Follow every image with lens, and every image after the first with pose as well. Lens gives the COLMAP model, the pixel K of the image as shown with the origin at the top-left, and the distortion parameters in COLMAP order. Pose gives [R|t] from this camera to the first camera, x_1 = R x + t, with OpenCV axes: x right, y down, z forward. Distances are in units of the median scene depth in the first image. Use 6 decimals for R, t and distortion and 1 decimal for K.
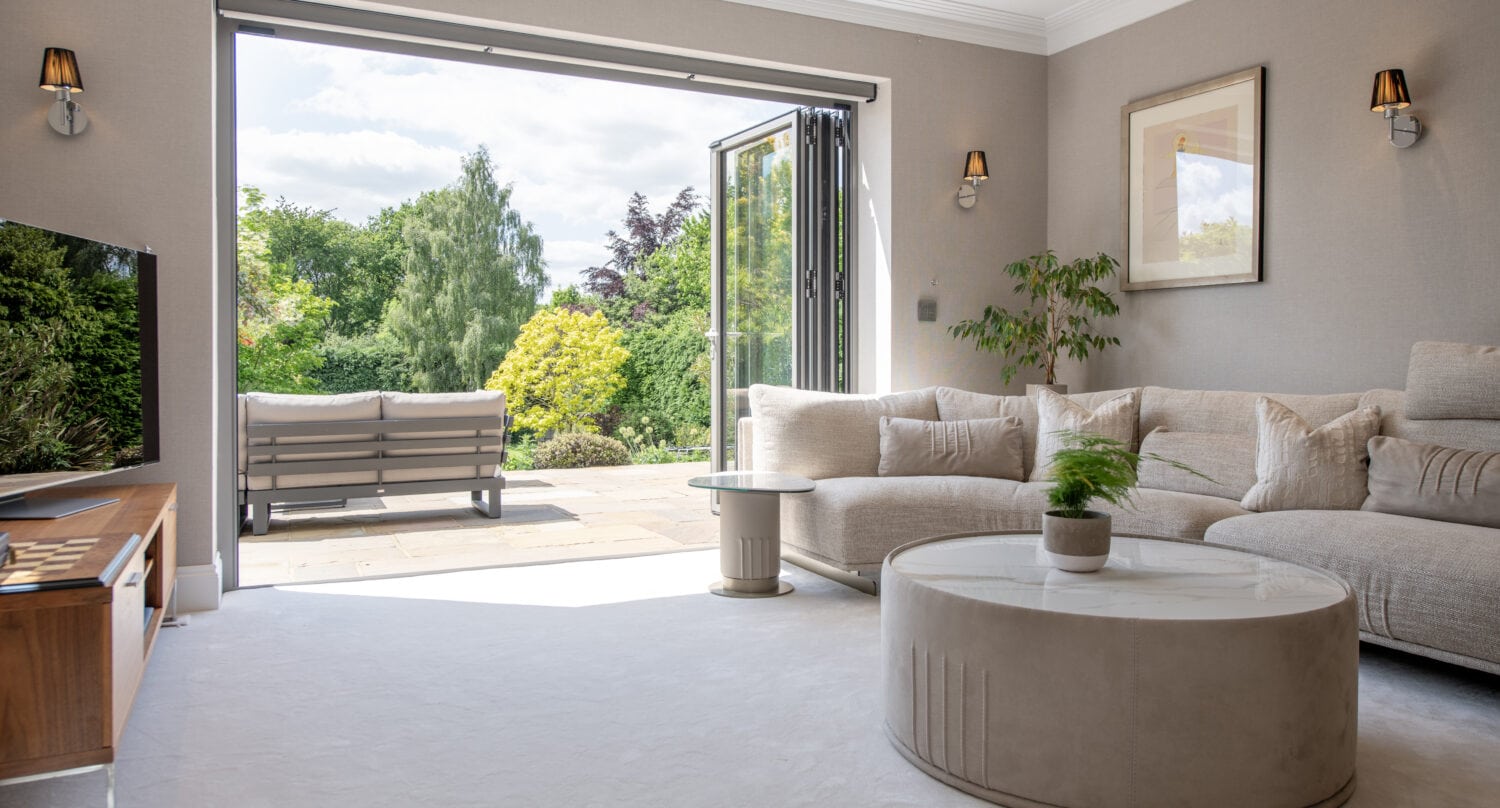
lens RADIAL K [[1012.2, 0, 746.3], [0, 1012.2, 394.9], [0, 0, 1]] dist [0.008795, -0.001570]
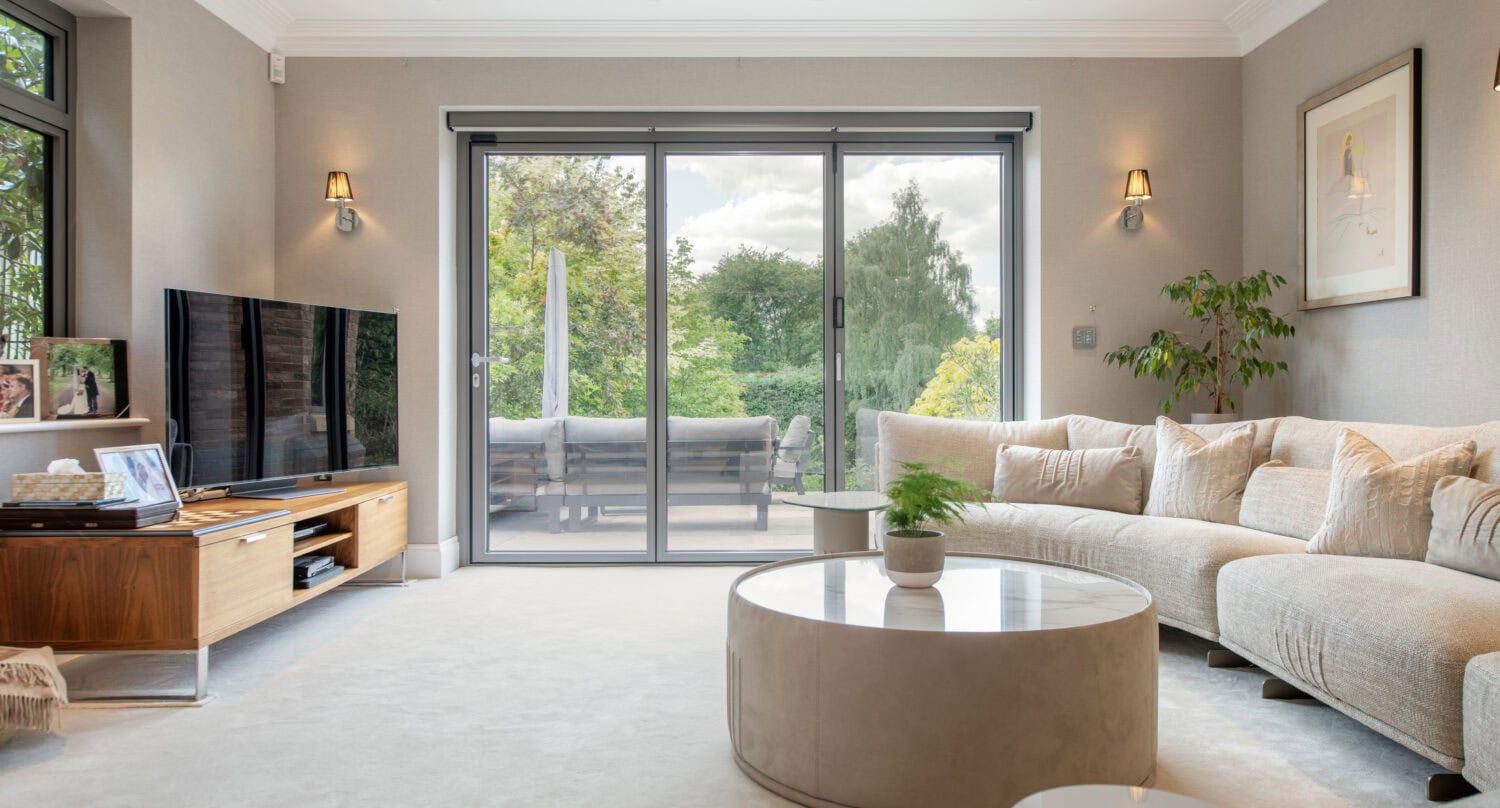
lens RADIAL K [[1012.2, 0, 752.4], [0, 1012.2, 404.8], [0, 0, 1]] dist [0.008795, -0.001570]
pose [[0.904133, 0.003227, -0.427239, 0.336679], [-0.010523, 0.999836, -0.014715, -0.000332], [0.427122, 0.017800, 0.904019, -0.020824]]
